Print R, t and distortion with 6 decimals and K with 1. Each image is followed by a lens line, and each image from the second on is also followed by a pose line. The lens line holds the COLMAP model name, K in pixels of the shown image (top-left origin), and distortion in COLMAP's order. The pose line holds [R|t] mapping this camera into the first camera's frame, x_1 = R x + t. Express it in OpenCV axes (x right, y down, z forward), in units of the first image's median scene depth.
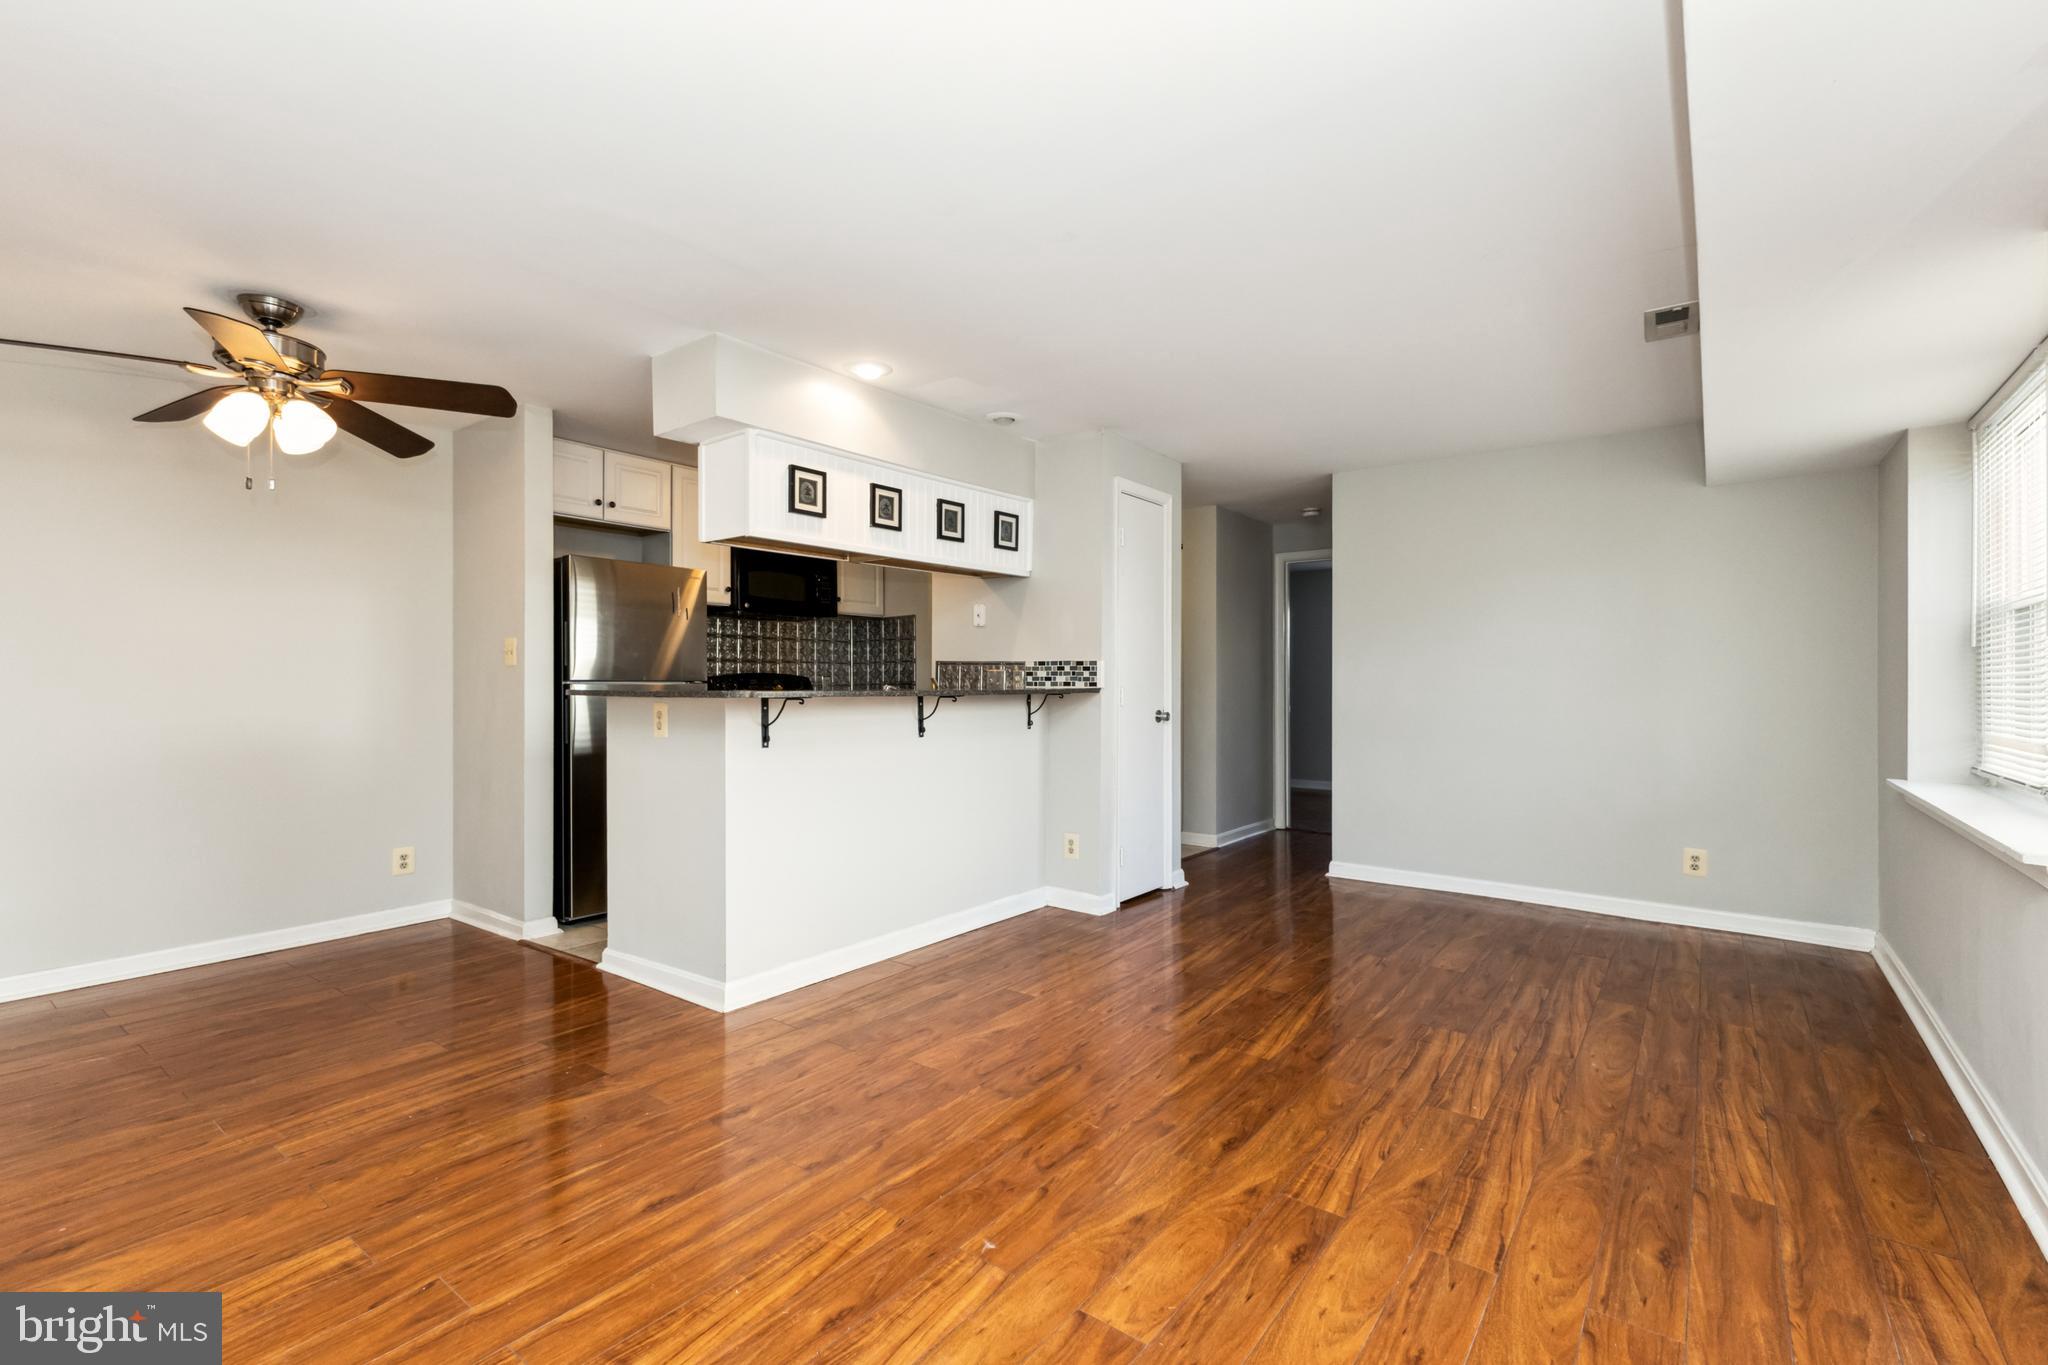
lens RADIAL K [[906.0, 0, 1025.2], [0, 906.0, 676.5], [0, 0, 1]] dist [0.012096, -0.000031]
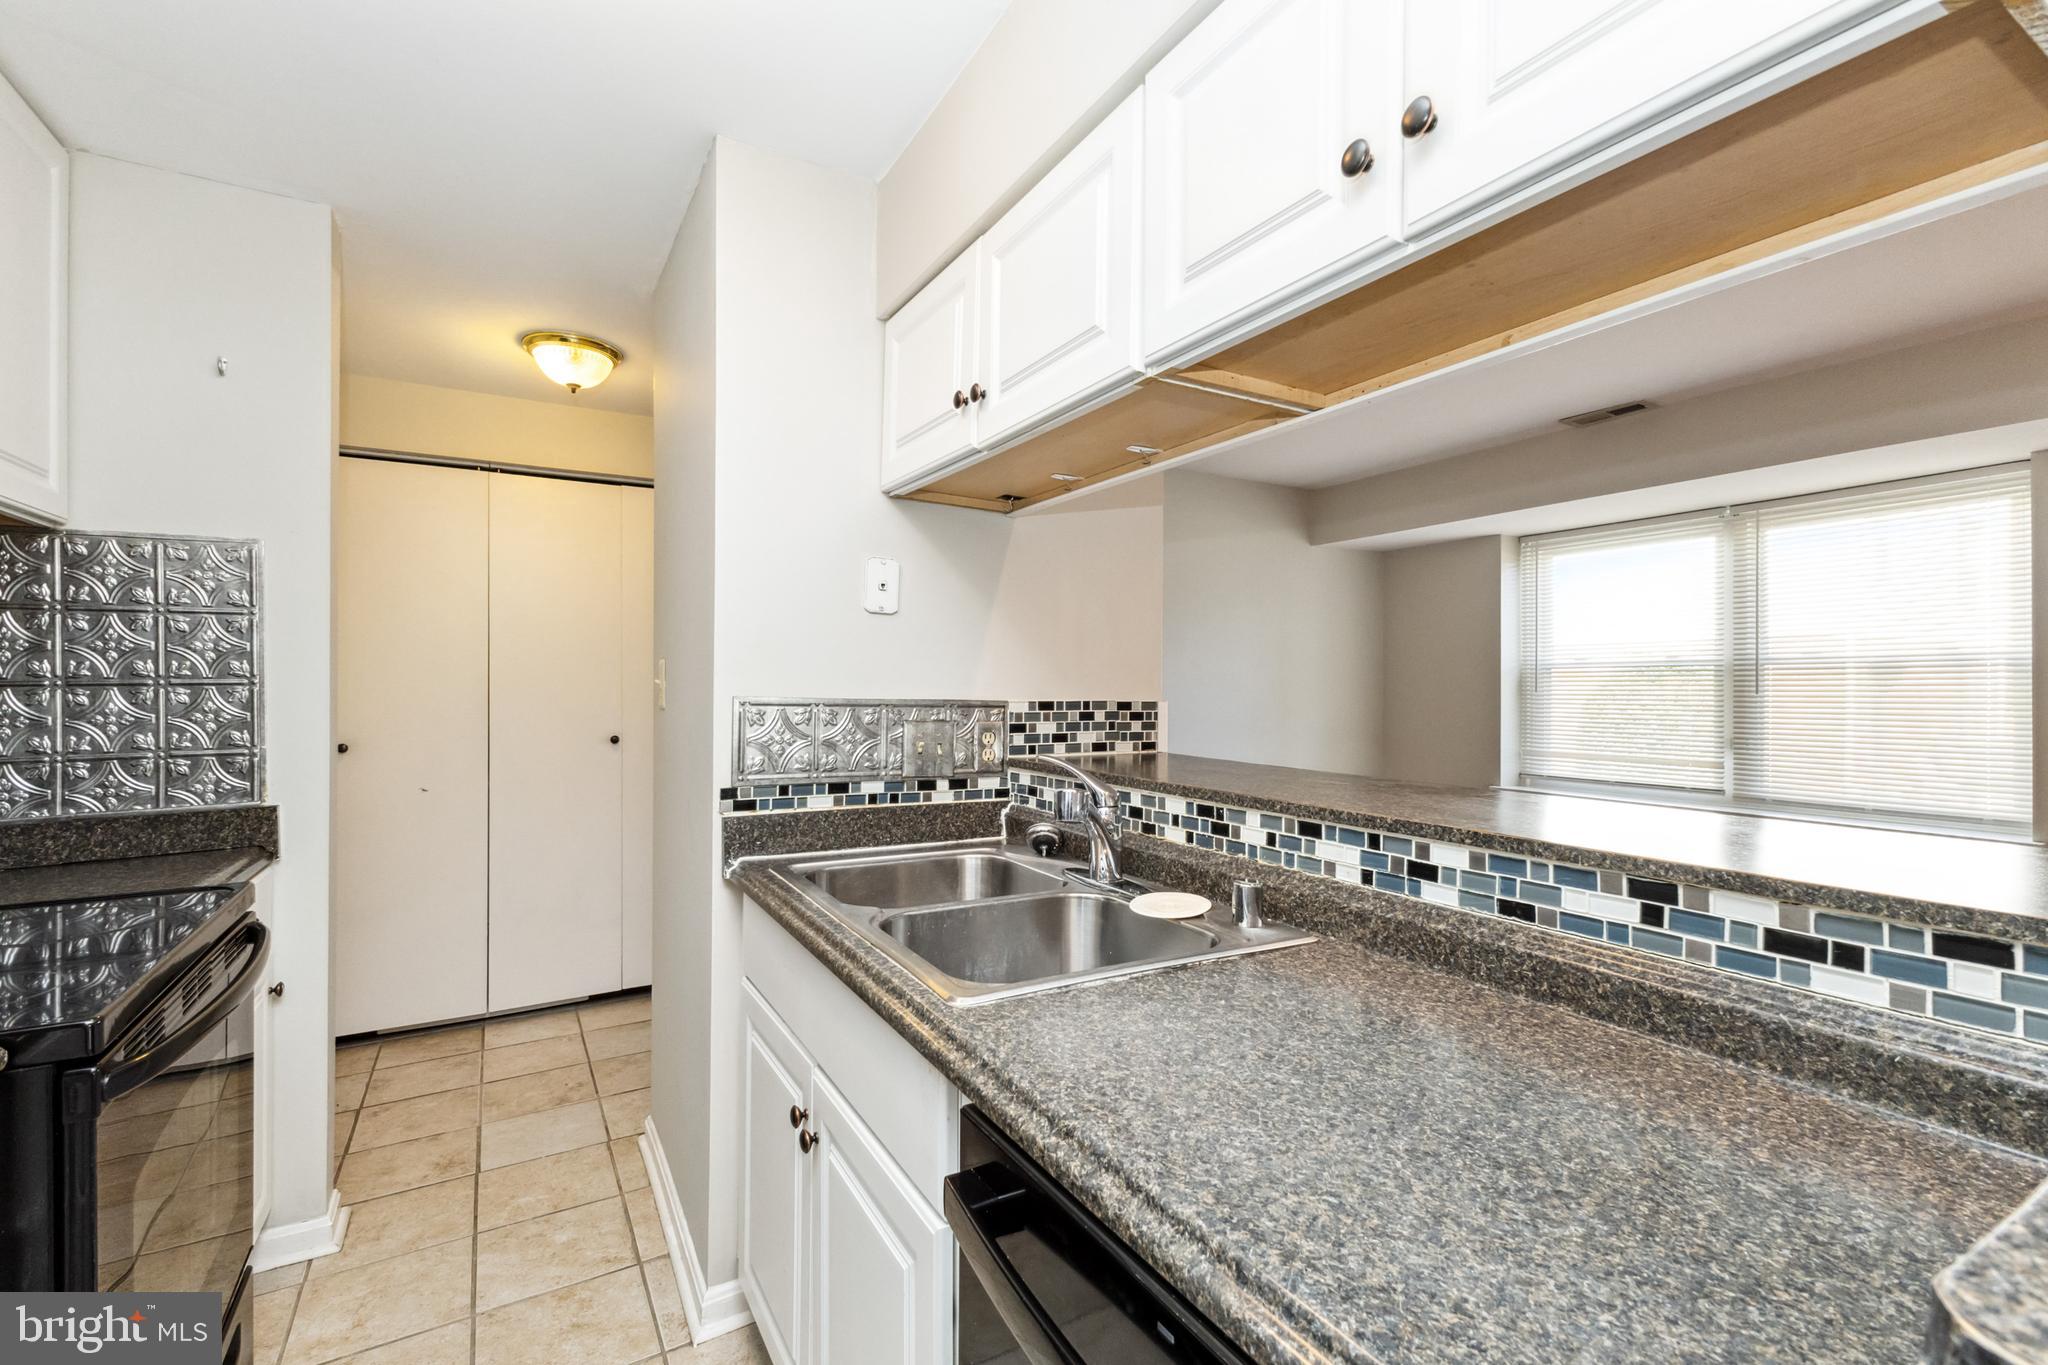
lens RADIAL K [[896.2, 0, 1024.0], [0, 896.2, 682.5], [0, 0, 1]] dist [0.010386, -0.000237]
pose [[0.382700, 0.006741, 0.923848, -0.465920], [-0.009895, 0.999946, -0.003197, -0.027787], [-0.923820, -0.007918, 0.382746, 0.924306]]
